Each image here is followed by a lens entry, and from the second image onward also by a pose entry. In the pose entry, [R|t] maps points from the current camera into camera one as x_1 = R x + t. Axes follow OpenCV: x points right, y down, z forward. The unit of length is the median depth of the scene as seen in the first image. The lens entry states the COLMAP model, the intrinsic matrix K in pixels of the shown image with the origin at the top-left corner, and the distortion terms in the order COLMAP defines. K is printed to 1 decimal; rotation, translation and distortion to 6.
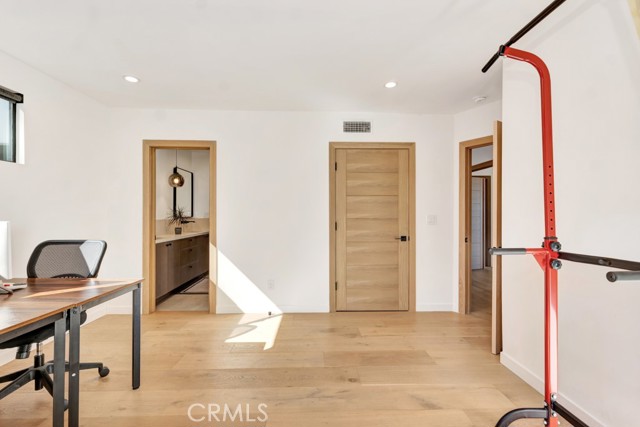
lens RADIAL K [[292.8, 0, 320.0], [0, 292.8, 214.5], [0, 0, 1]] dist [0.003275, 0.000409]
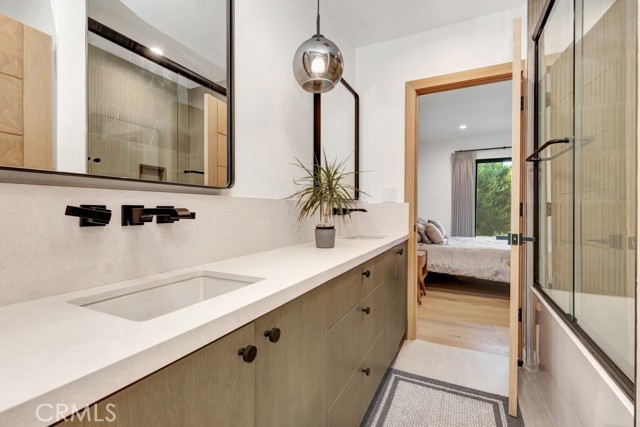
lens RADIAL K [[292.8, 0, 320.0], [0, 292.8, 214.5], [0, 0, 1]] dist [0.003275, 0.000409]
pose [[0.885227, 0.003287, -0.465148, -0.342359], [-0.000152, 0.999977, 0.006777, 0.032349], [0.465160, -0.005929, 0.885207, 0.717704]]
